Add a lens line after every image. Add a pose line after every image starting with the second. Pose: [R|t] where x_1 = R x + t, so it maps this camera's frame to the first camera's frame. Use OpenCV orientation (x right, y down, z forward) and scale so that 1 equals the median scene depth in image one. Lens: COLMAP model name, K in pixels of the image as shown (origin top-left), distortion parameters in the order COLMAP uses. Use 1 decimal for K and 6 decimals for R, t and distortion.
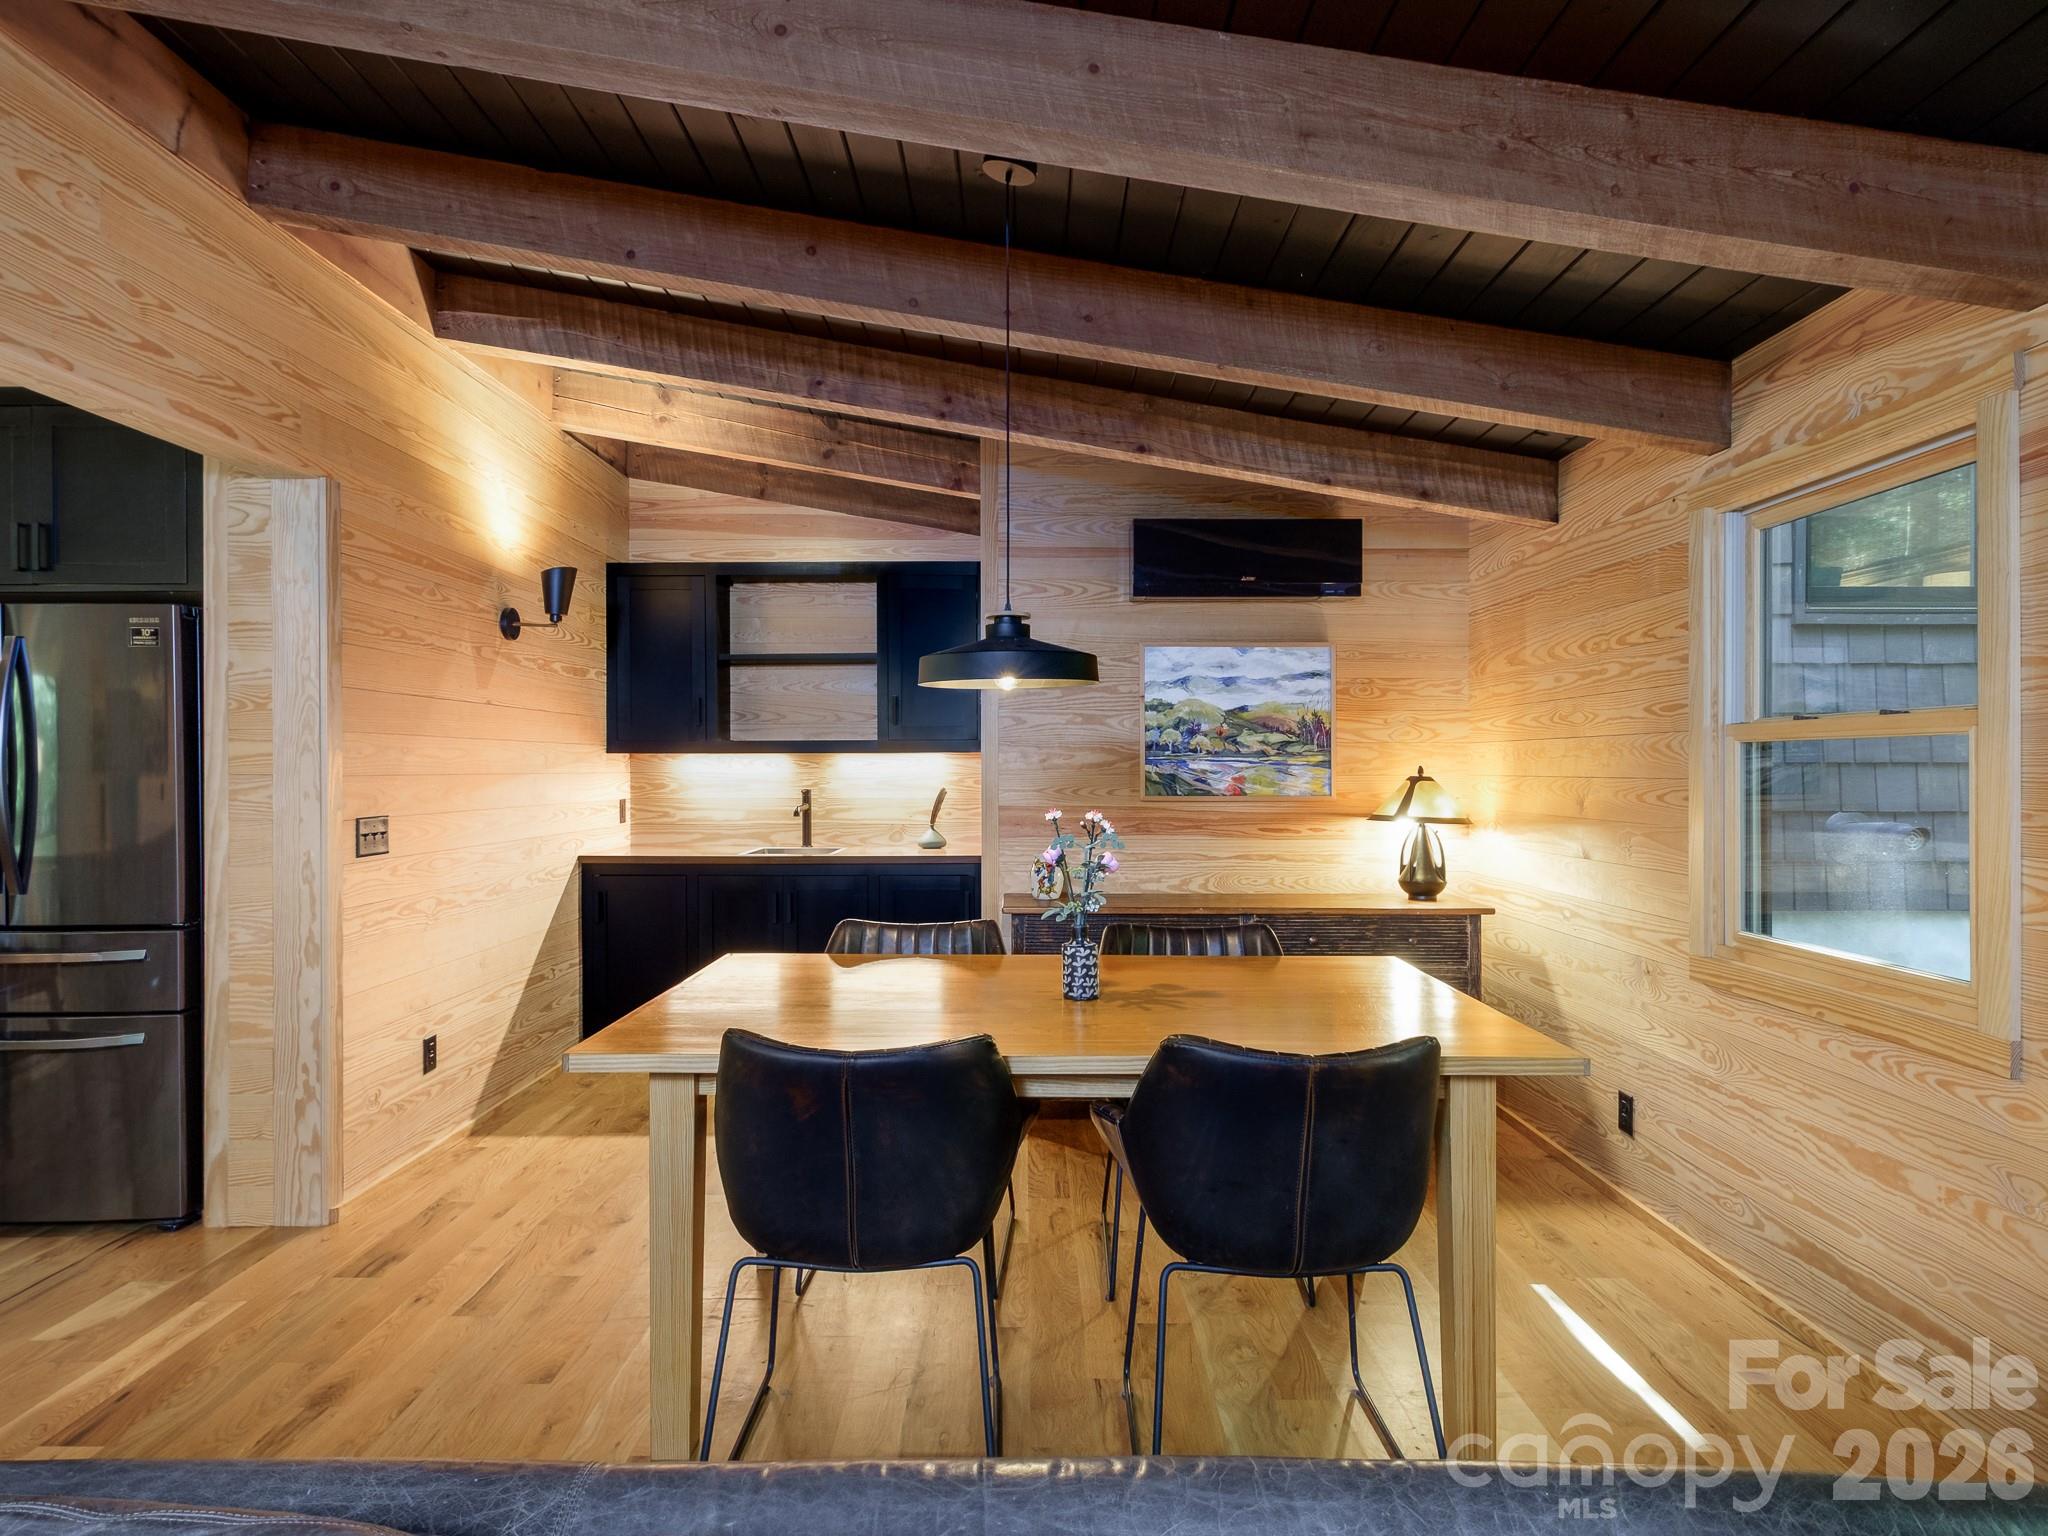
lens RADIAL K [[1009.5, 0, 1025.5], [0, 1009.5, 771.9], [0, 0, 1]] dist [-0.000852, 0.000793]
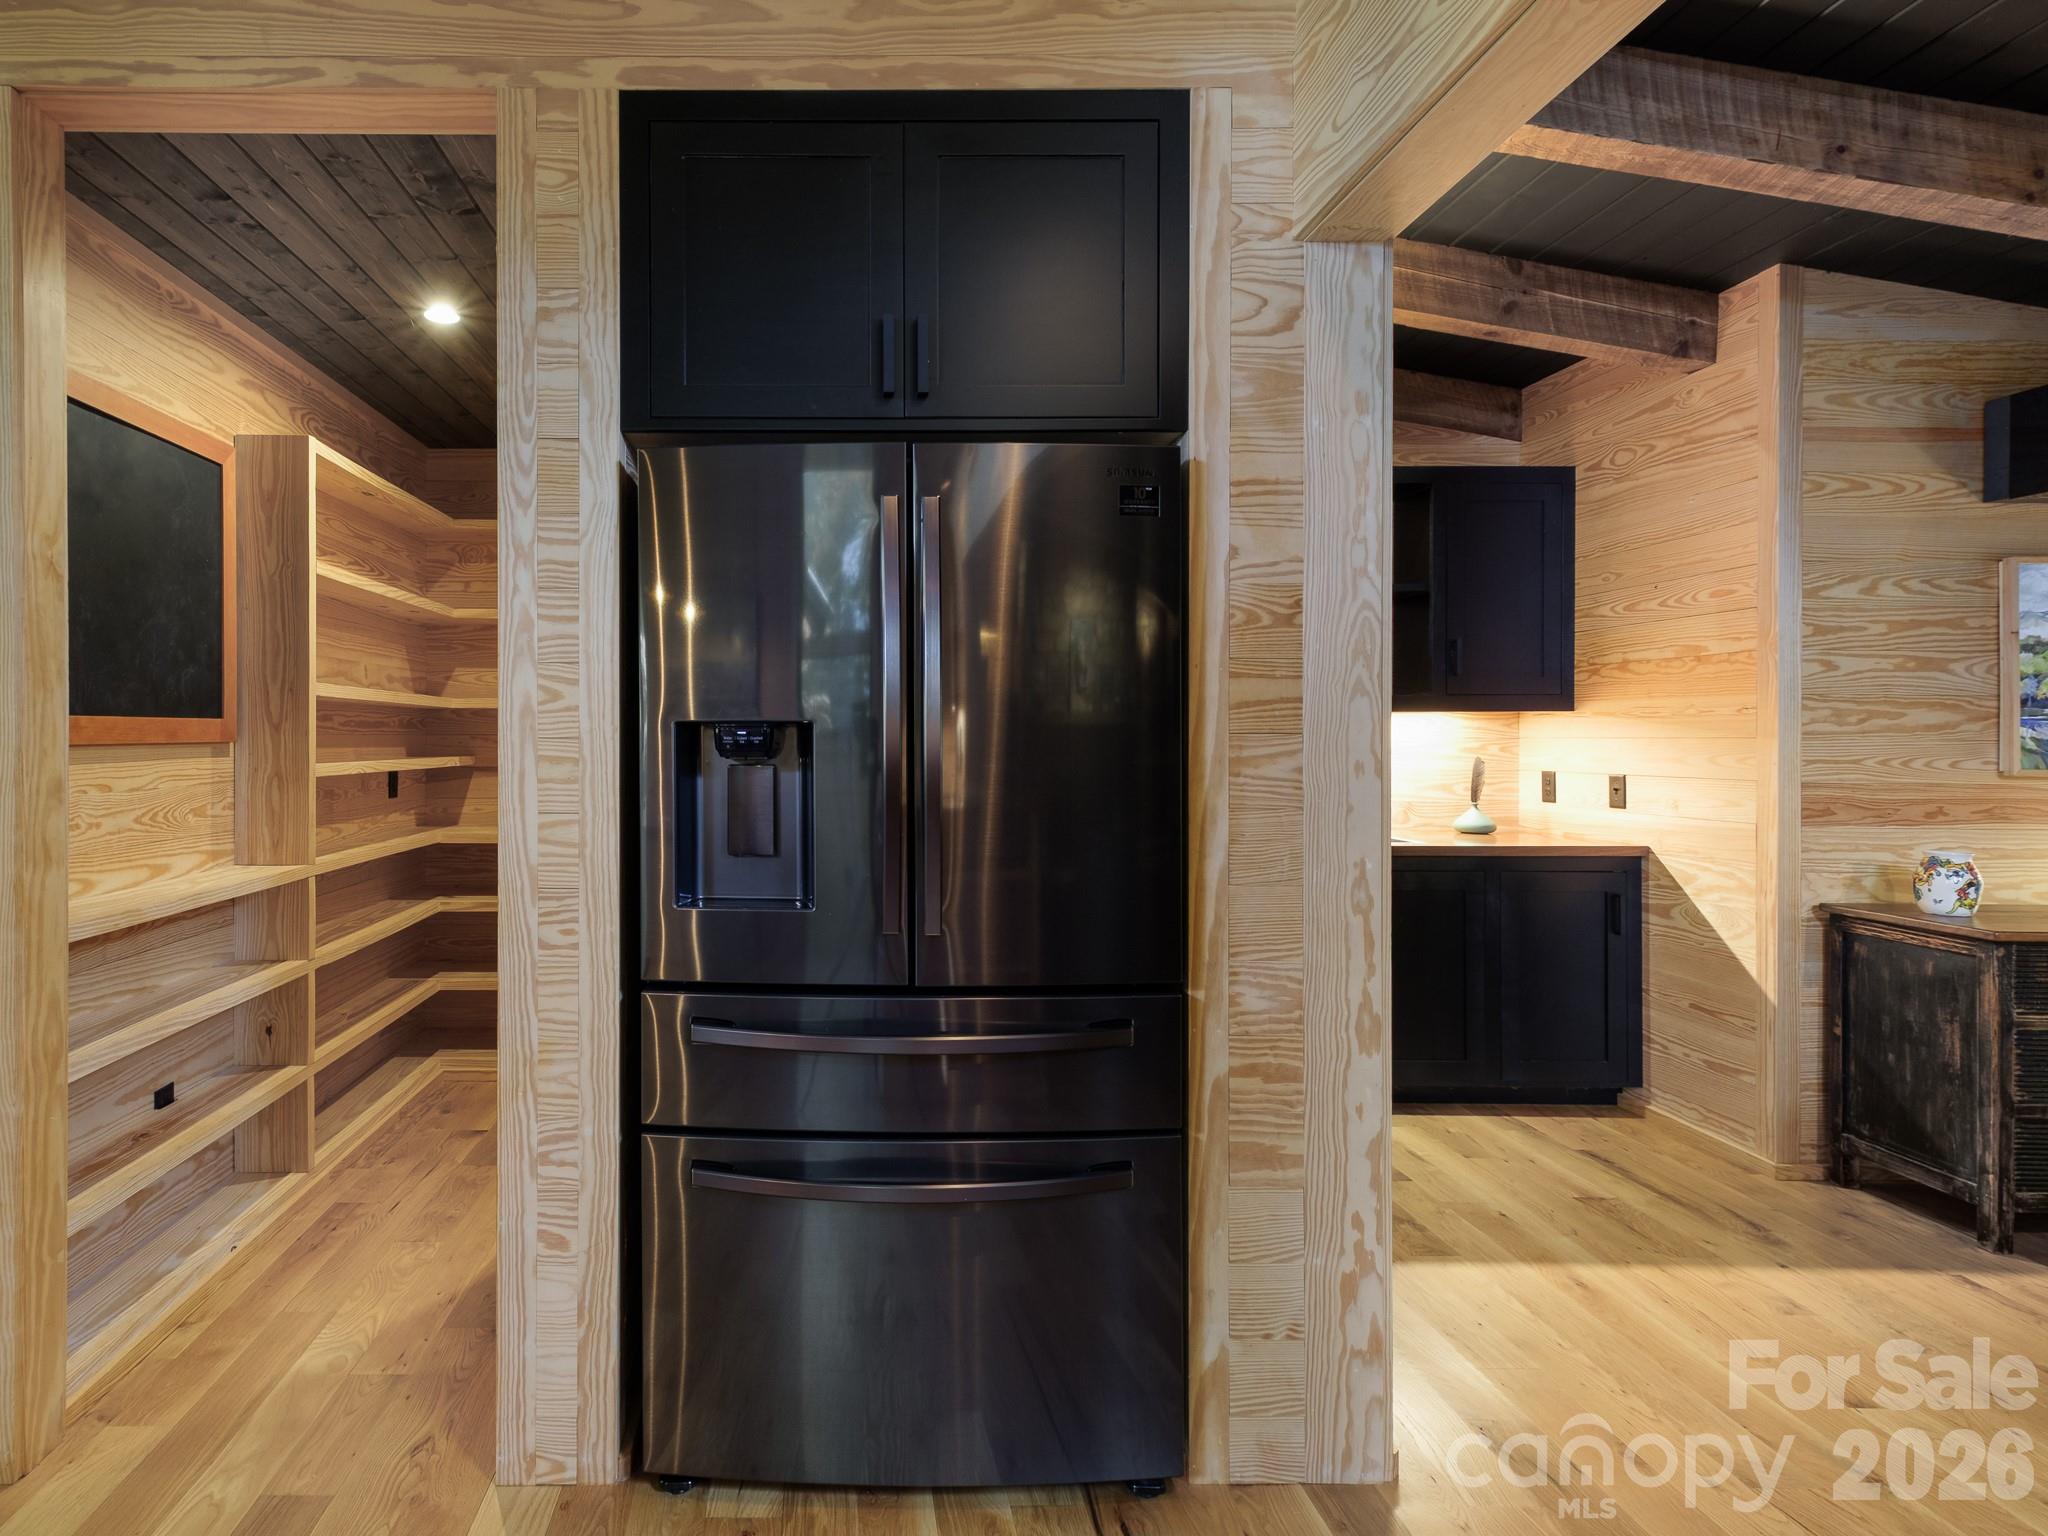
lens RADIAL K [[1043.7, 0, 1001.4], [0, 1043.7, 740.5], [0, 0, 1]] dist [0.004884, -0.000686]
pose [[0.999978, 0.003635, -0.005470, -0.753163], [-0.003634, 0.999993, 0.000249, 0.006256], [0.005471, -0.000229, 0.999985, 0.305882]]
